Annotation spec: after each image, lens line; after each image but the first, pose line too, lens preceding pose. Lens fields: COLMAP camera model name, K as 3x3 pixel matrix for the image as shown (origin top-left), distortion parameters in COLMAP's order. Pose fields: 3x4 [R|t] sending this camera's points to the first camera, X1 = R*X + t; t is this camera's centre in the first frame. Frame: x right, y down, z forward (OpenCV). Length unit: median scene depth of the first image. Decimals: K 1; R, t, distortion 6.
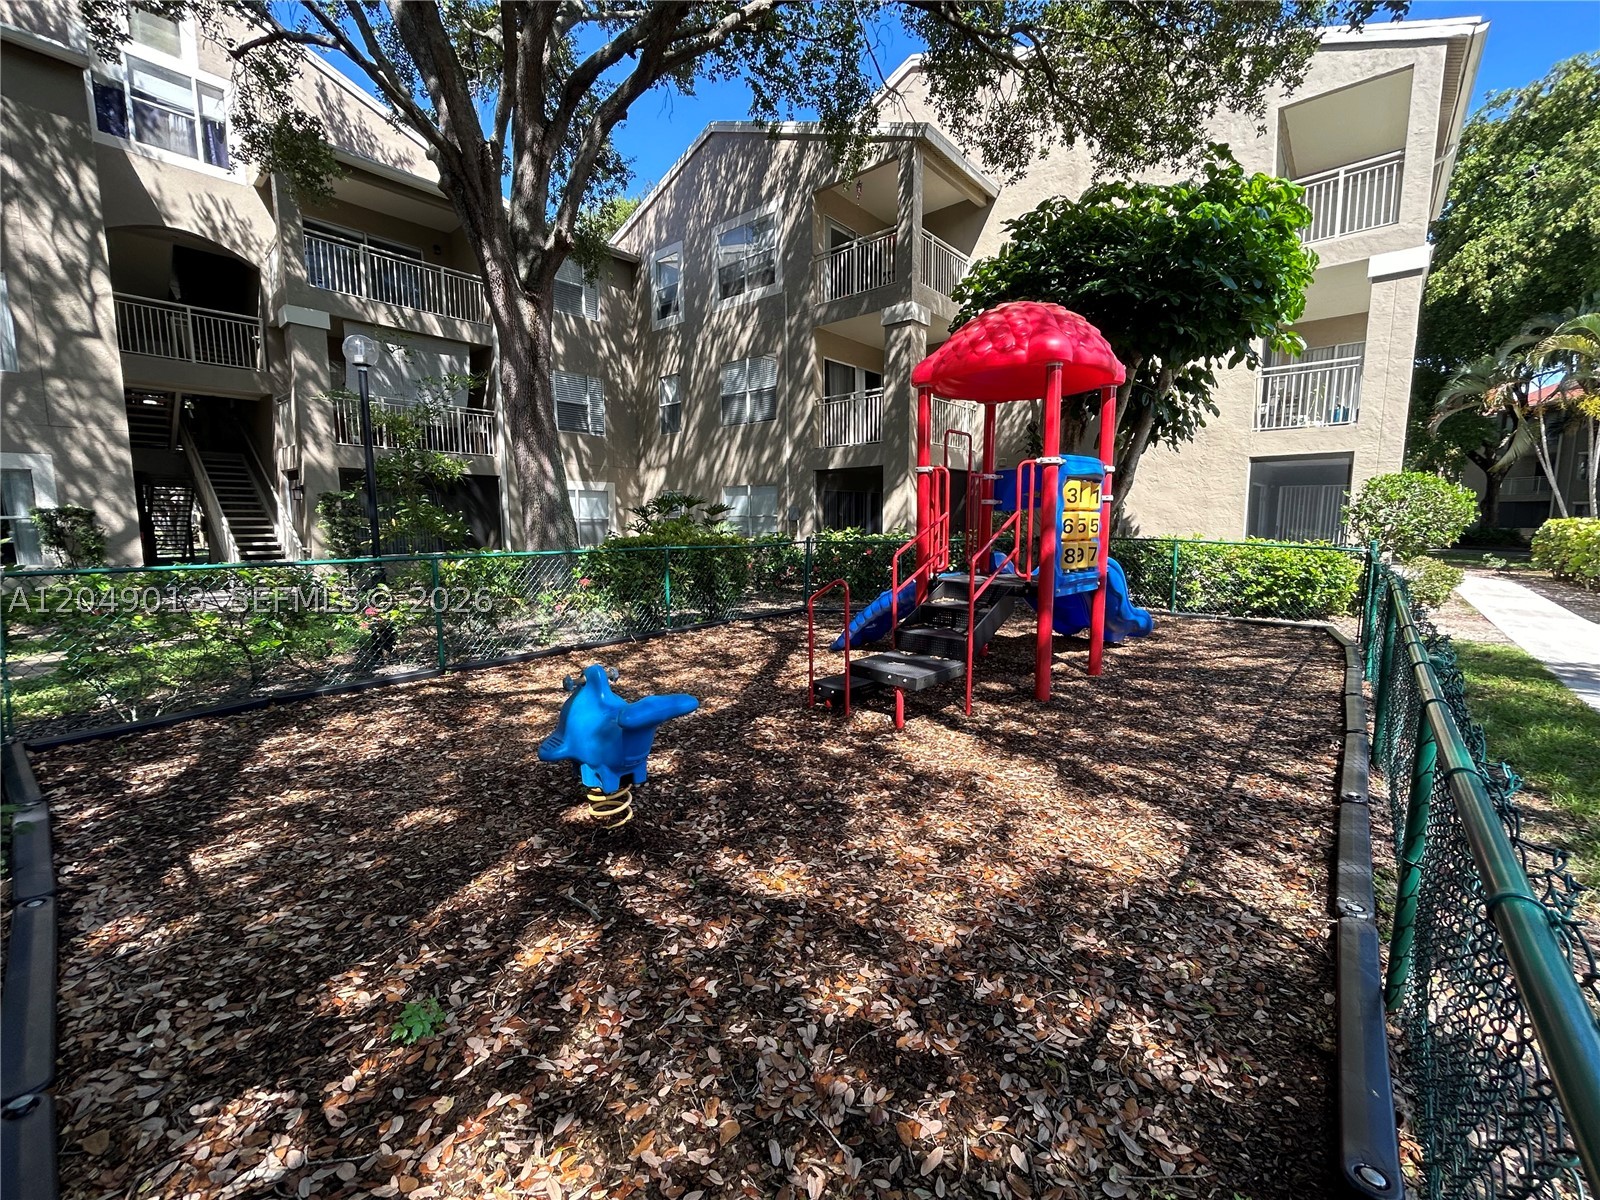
lens RADIAL K [[649.4, 0, 800.0], [0, 649.4, 600.0], [0, 0, 1]] dist [-0.001944, -0.000326]
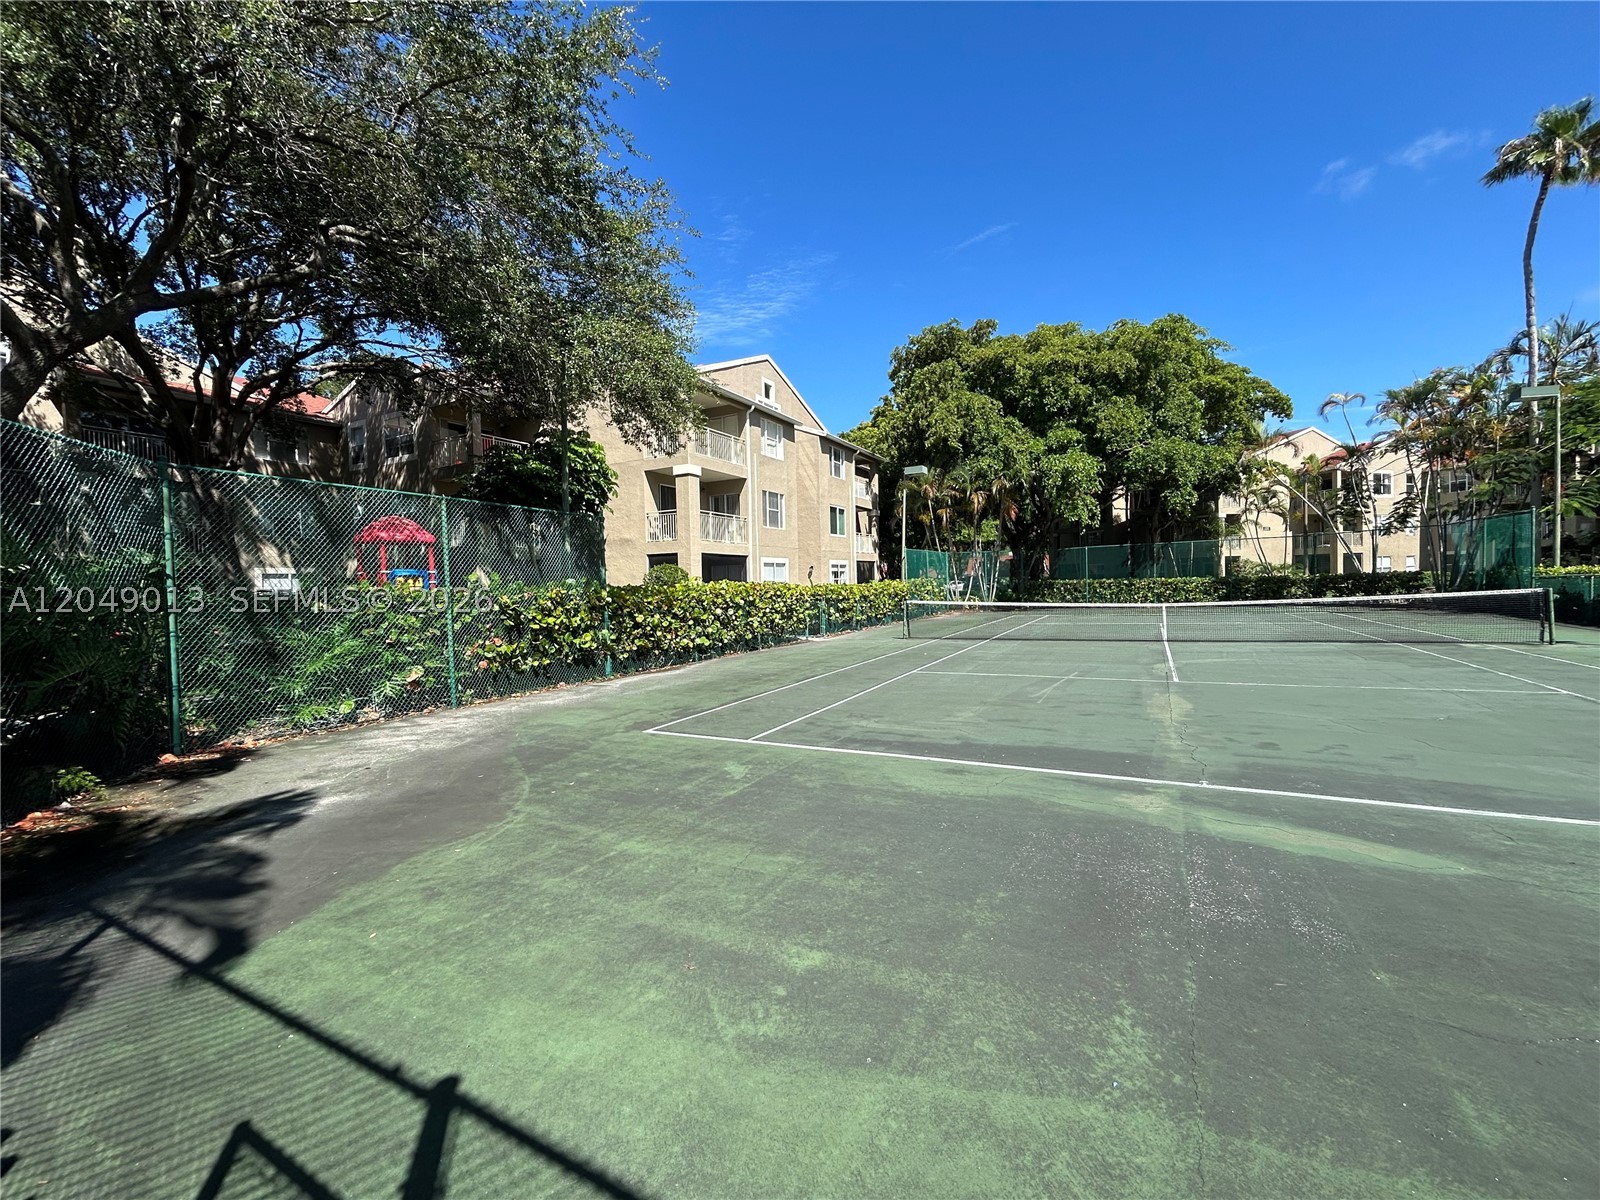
lens RADIAL K [[649.4, 0, 800.0], [0, 649.4, 600.0], [0, 0, 1]] dist [-0.001944, -0.000326]
pose [[0.975030, -0.020726, 0.221106, 0.528370], [0.045215, 0.993308, -0.106278, 0.116108], [-0.217423, 0.113621, 0.969442, -0.777581]]
